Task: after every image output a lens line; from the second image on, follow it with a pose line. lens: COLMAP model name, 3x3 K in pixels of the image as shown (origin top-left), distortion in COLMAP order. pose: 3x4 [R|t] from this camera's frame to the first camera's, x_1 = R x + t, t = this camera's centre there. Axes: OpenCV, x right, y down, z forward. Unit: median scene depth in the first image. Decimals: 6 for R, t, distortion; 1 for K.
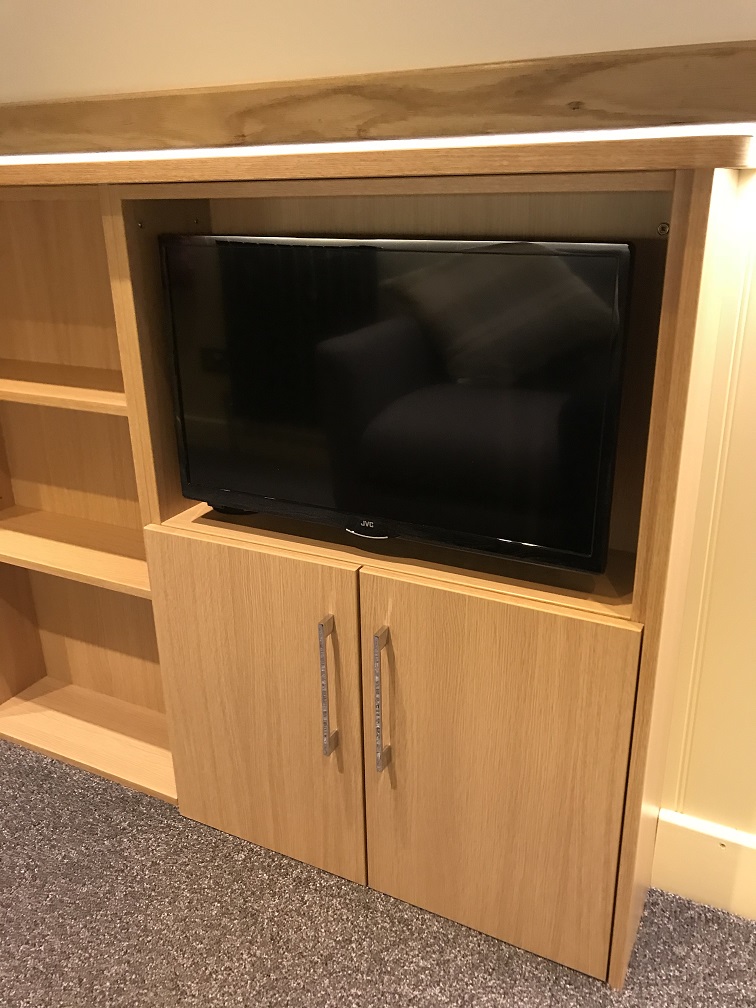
lens RADIAL K [[835.7, 0, 378.0], [0, 835.7, 504.0], [0, 0, 1]] dist [0.007109, 0.003910]
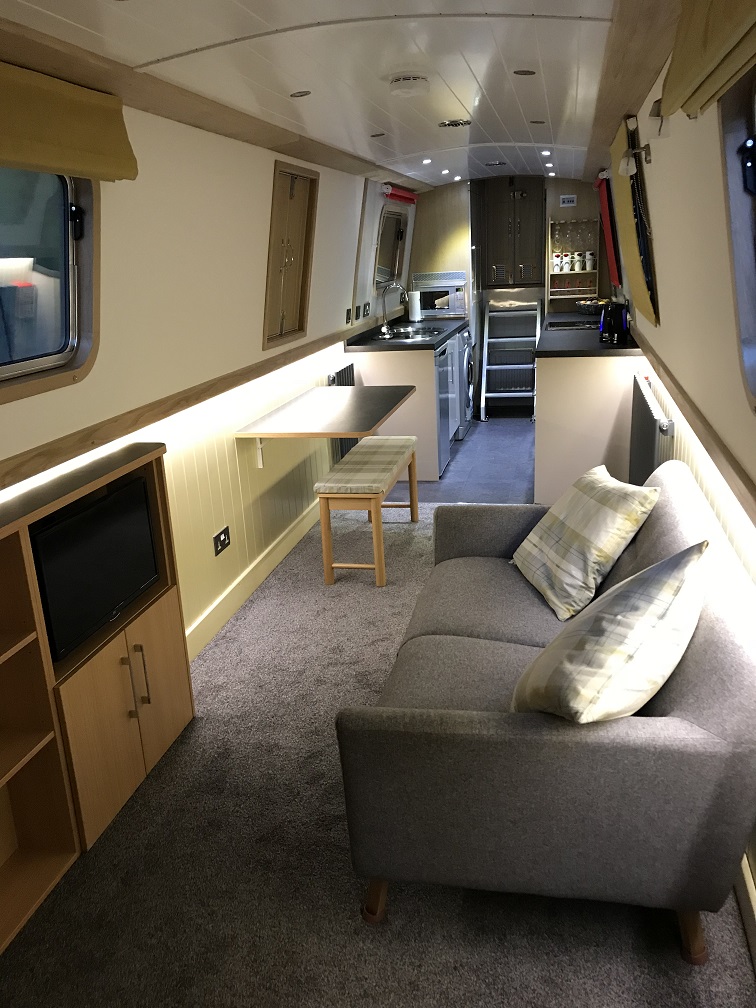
lens RADIAL K [[835.4, 0, 384.4], [0, 835.4, 503.4], [0, 0, 1]] dist [0.009131, -0.002036]
pose [[-0.264997, -0.246645, 0.932171, -2.271818], [0.391345, 0.856023, 0.337748, -0.717012], [-0.881264, 0.454303, -0.130321, 0.472918]]
